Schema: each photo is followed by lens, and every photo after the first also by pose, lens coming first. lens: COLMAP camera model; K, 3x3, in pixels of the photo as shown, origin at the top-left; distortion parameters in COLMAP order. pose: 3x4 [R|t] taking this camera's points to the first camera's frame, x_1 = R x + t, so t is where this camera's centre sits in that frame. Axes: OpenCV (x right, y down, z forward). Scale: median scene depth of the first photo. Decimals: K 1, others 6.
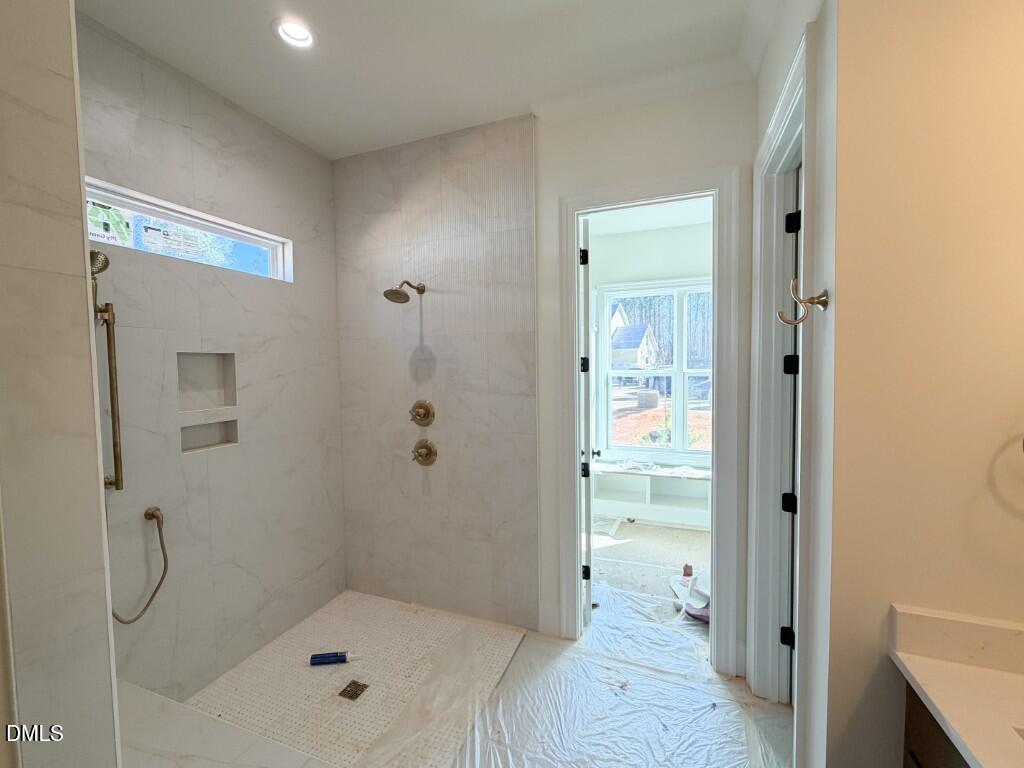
lens RADIAL K [[430.1, 0, 512.0], [0, 430.1, 384.0], [0, 0, 1]] dist [-0.000681, 0.000011]
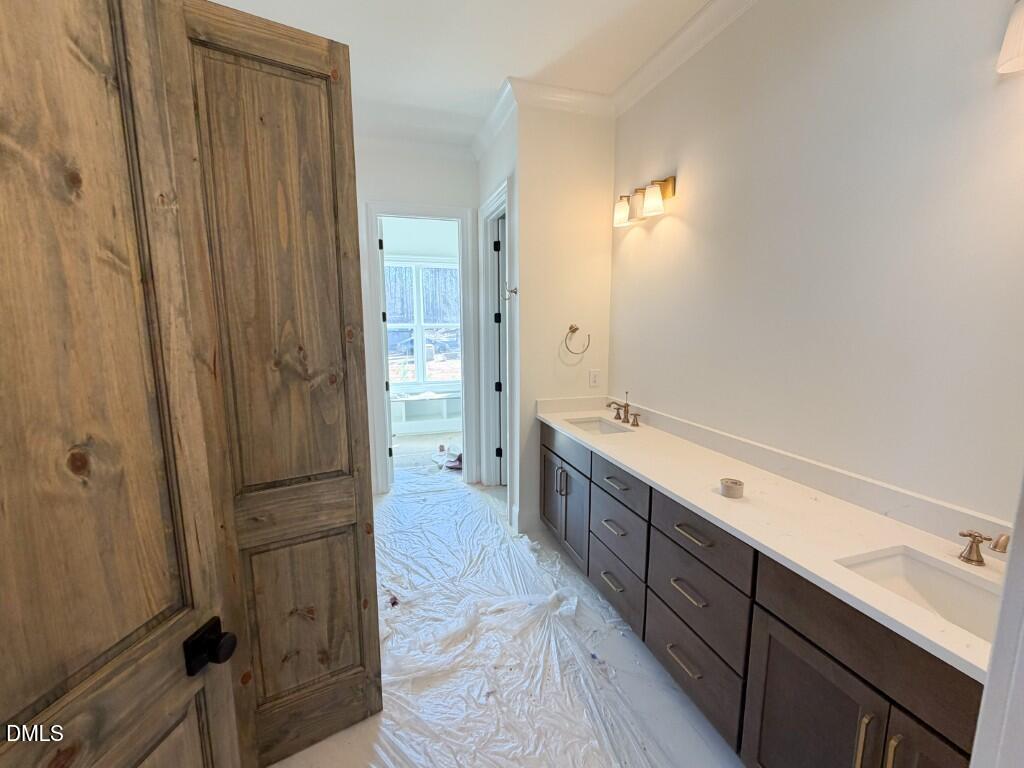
lens RADIAL K [[430.1, 0, 512.0], [0, 430.1, 384.0], [0, 0, 1]] dist [-0.000681, 0.000011]
pose [[0.785012, -0.080022, 0.614290, -0.501522], [0.021836, 0.994580, 0.101656, 0.053182], [-0.619096, -0.066387, 0.782504, -0.571526]]
